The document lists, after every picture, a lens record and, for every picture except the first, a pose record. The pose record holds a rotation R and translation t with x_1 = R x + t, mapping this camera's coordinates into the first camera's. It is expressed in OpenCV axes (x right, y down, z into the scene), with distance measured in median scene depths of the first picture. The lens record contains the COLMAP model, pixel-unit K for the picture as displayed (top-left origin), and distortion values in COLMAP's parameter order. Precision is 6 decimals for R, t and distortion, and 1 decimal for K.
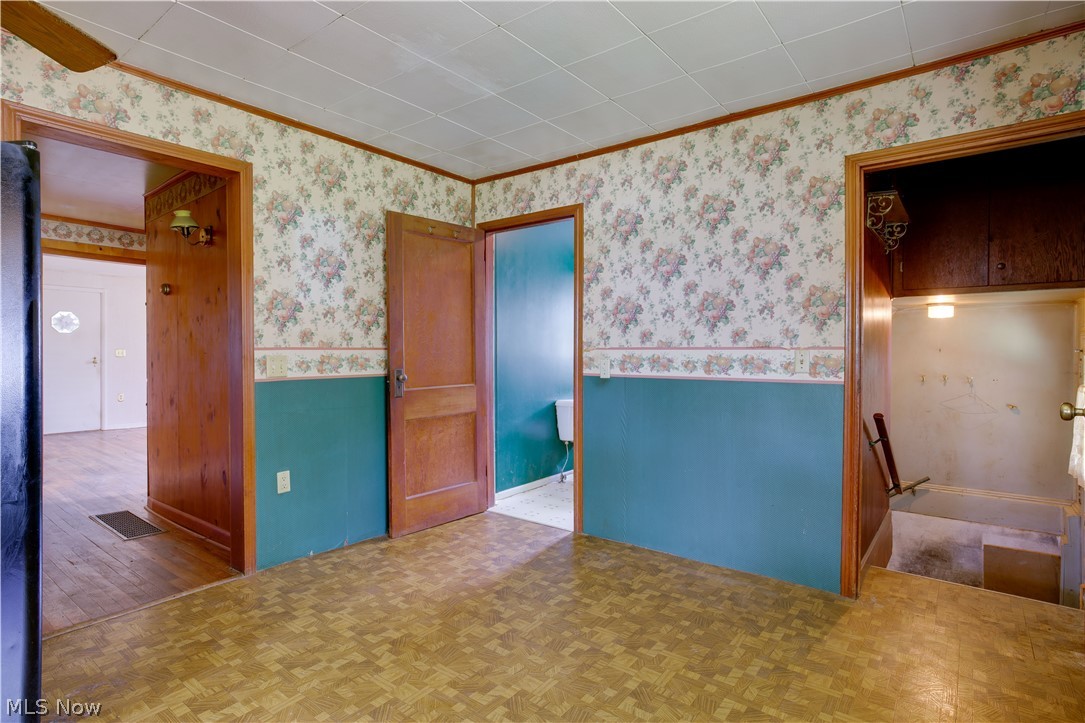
lens RADIAL K [[554.1, 0, 540.6], [0, 554.1, 360.6], [0, 0, 1]] dist [0.000239, 0.002181]
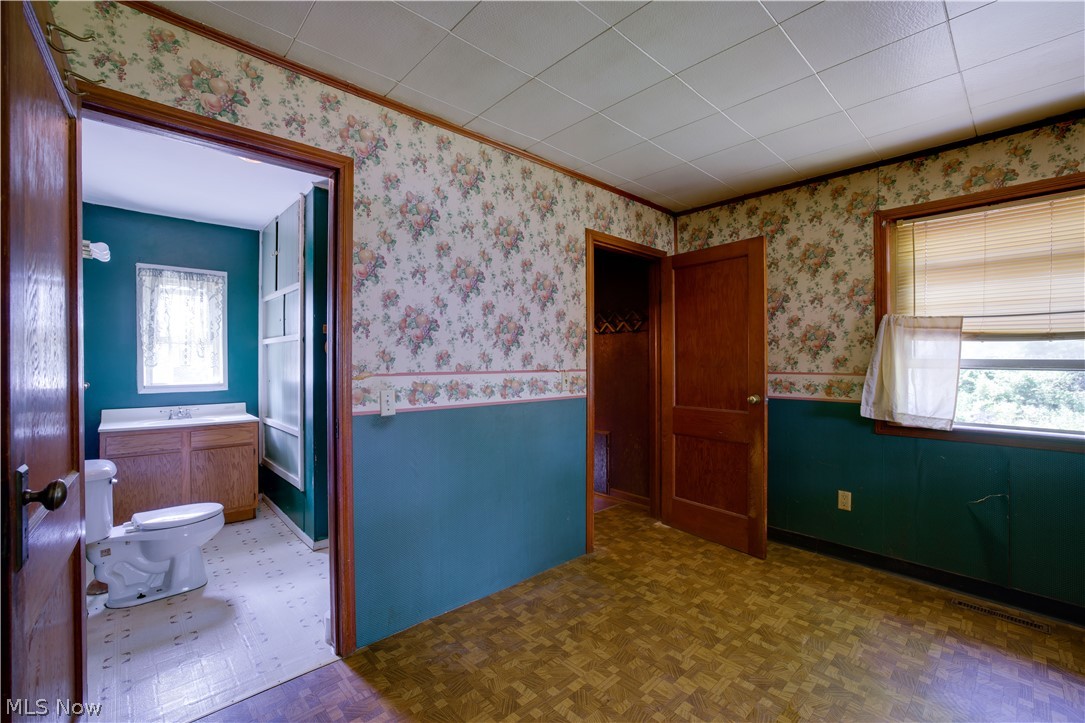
lens RADIAL K [[455.3, 0, 541.7], [0, 455.3, 370.6], [0, 0, 1]] dist [-0.031410, 0.000691]
pose [[0.179839, -0.012636, 0.983615, -0.490640], [0.030749, 0.999501, 0.007218, -0.028817], [-0.983215, 0.028947, 0.180137, 0.799013]]
